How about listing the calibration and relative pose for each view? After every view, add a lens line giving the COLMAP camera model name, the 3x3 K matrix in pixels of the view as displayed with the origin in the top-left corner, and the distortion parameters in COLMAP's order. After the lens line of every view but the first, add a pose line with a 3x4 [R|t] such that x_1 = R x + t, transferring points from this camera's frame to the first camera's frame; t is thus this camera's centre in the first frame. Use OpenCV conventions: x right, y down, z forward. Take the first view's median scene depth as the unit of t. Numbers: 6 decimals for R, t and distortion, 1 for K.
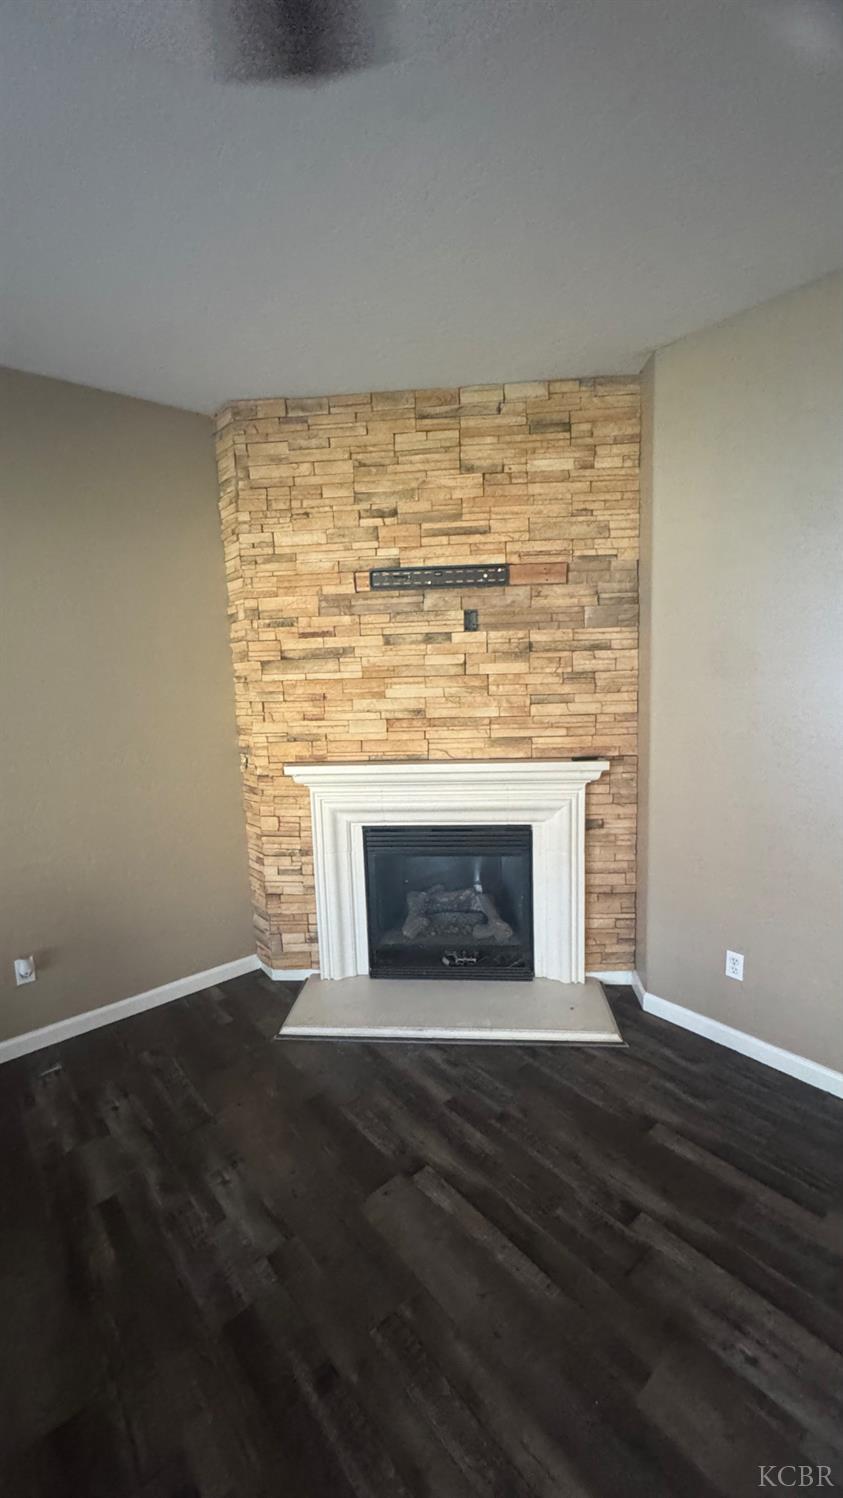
lens RADIAL K [[599.3, 0, 427.9], [0, 599.3, 746.0], [0, 0, 1]] dist [-0.006930, 0.000477]
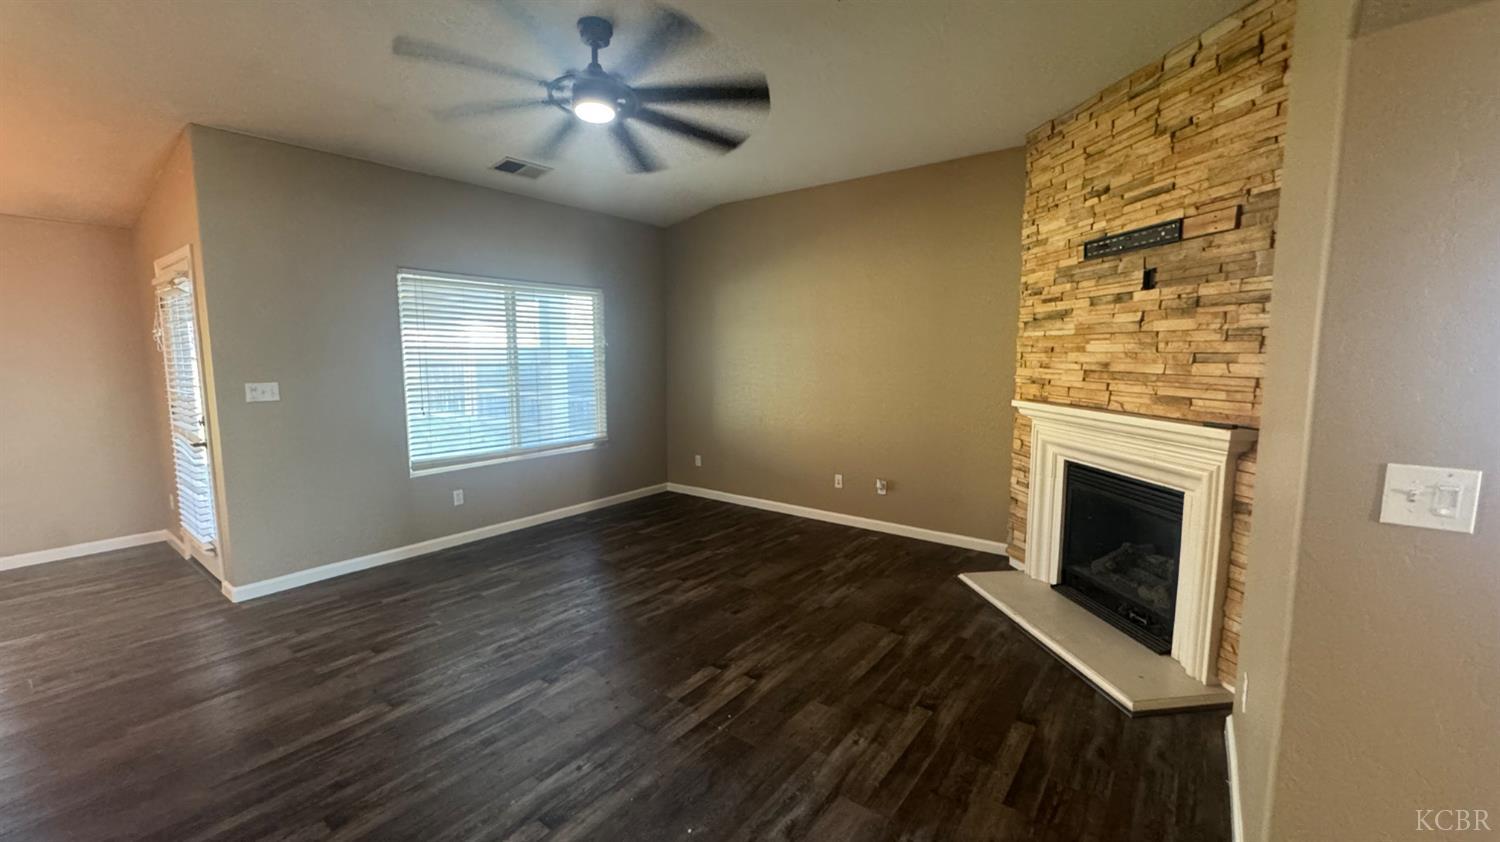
lens RADIAL K [[597.6, 0, 742.8], [0, 597.6, 418.9], [0, 0, 1]] dist [-0.007320, 0.000117]
pose [[0.206995, 0.139840, -0.968296, 0.945222], [-0.131799, 0.984696, 0.114034, 0.003336], [0.969424, 0.104016, 0.222258, 0.116119]]
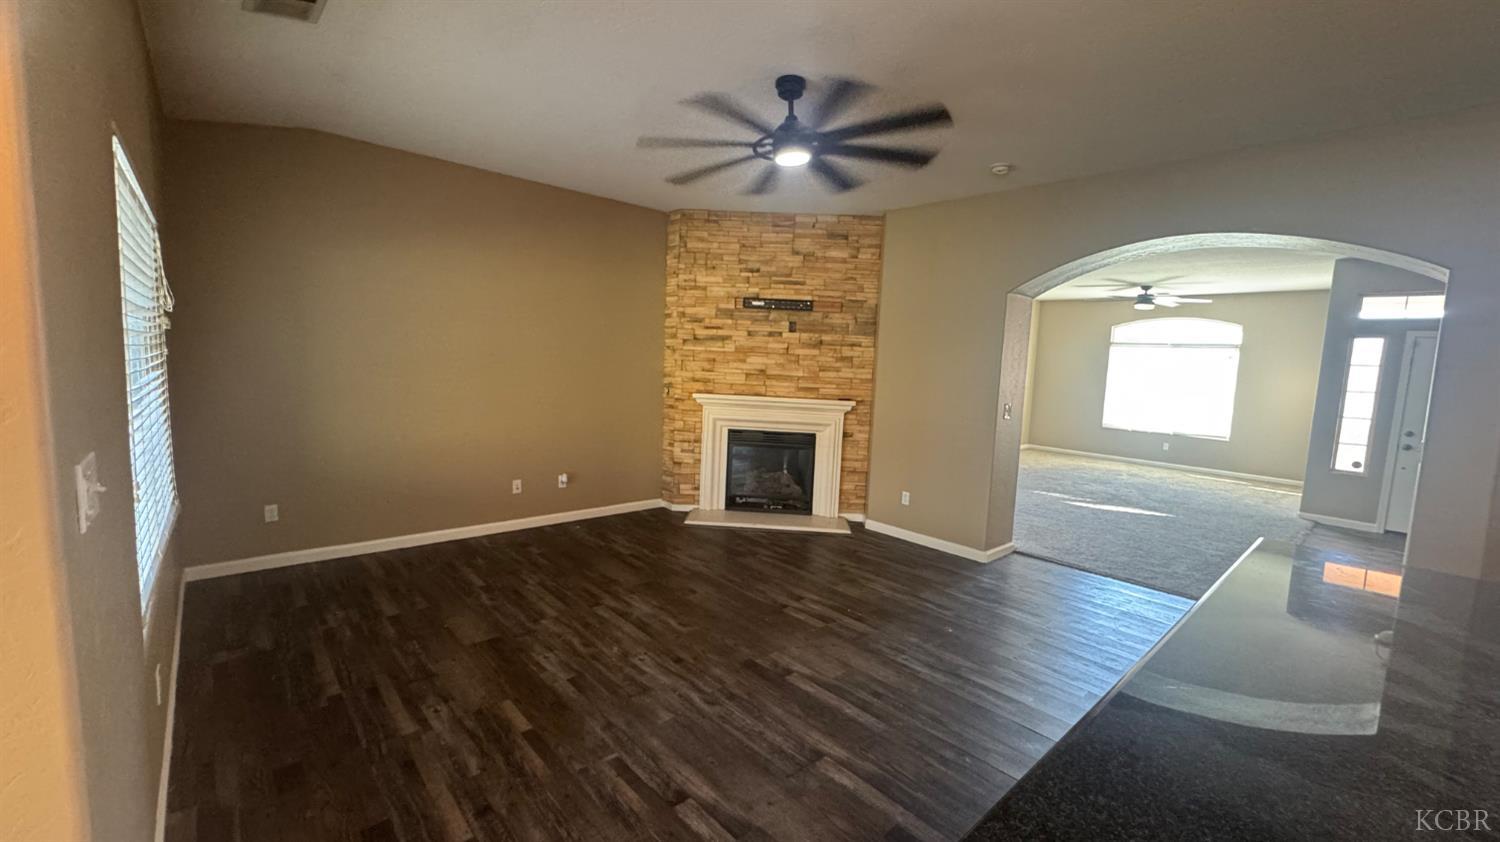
lens RADIAL K [[600.1, 0, 749.7], [0, 600.1, 417.4], [0, 0, 1]] dist [-0.006930, 0.000477]
pose [[0.996791, 0.072755, 0.033378, -0.113801], [-0.071627, 0.996858, -0.033819, 0.166342], [-0.035733, 0.031320, 0.998870, -0.969198]]
